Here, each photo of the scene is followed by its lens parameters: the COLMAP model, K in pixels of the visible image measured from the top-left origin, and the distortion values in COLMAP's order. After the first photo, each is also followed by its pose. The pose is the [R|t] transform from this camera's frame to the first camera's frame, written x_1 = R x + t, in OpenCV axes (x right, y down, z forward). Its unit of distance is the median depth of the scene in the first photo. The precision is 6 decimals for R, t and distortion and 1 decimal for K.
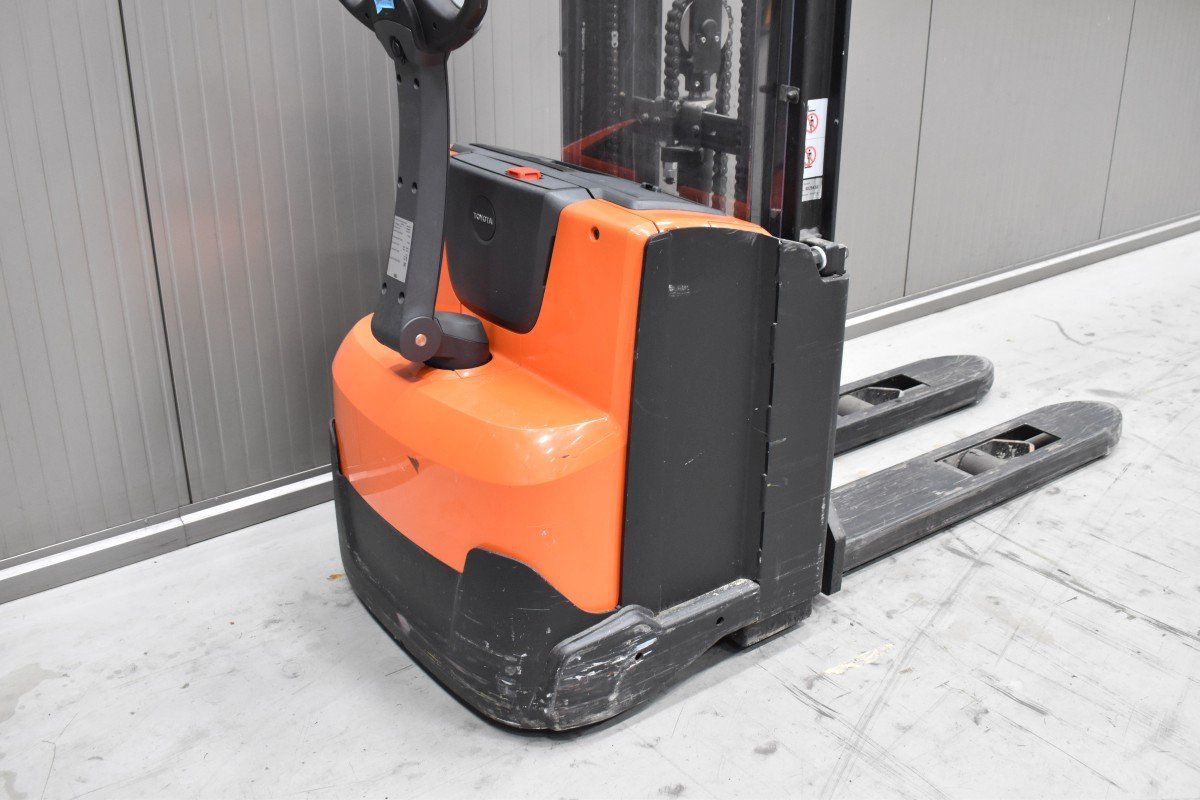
lens RADIAL K [[1188.6, 0, 598.4], [0, 1188.6, 396.9], [0, 0, 1]] dist [-0.068589, 0.000000]
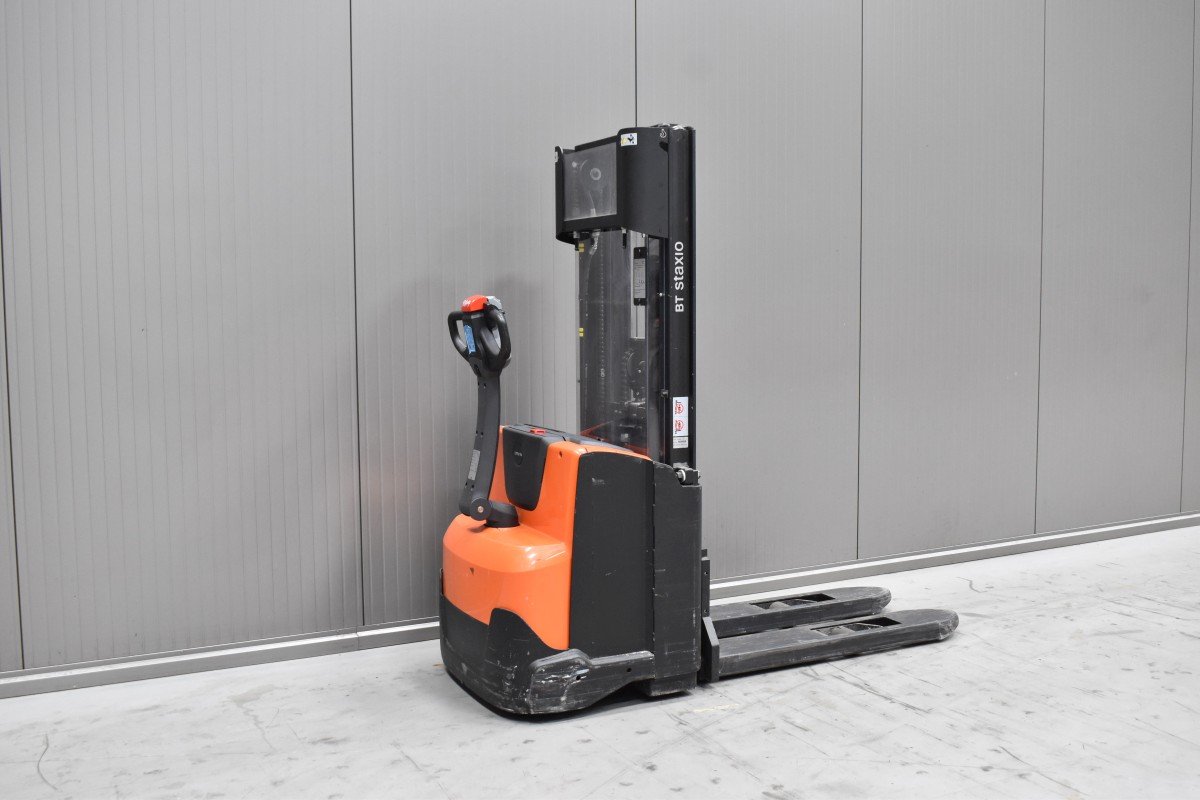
lens RADIAL K [[1188.6, 0, 599.6], [0, 1188.6, 399.4], [0, 0, 1]] dist [-0.068589, 0.000000]
pose [[0.984971, 0.008810, -0.172493, 0.377864], [-0.061626, 0.950890, -0.303331, 0.356434], [0.161350, 0.309402, 0.937143, -0.874897]]
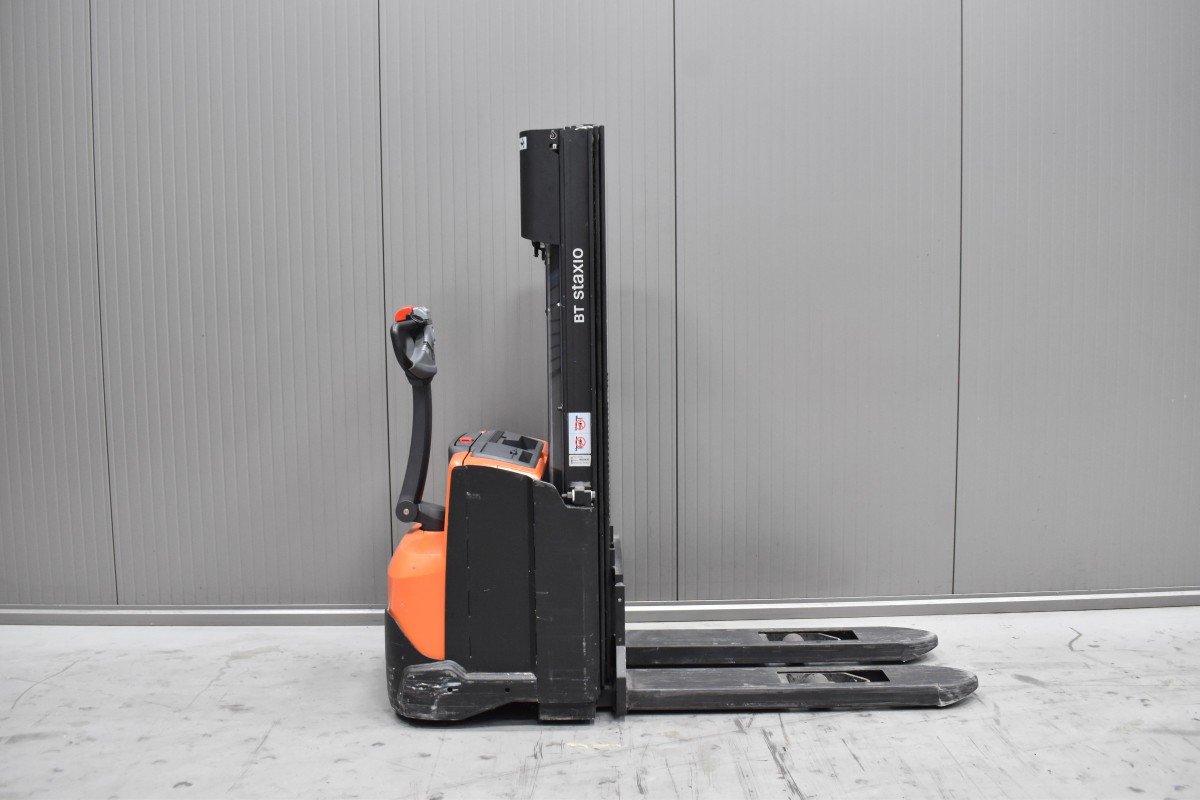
lens RADIAL K [[981.4, 0, 598.2], [0, 981.4, 397.2], [0, 0, 1]] dist [-0.086203, 0.006417]
pose [[0.805653, 0.045879, -0.590609, 1.084079], [-0.221479, 0.948022, -0.228477, 0.076344], [0.549428, 0.314881, 0.773937, -0.208167]]
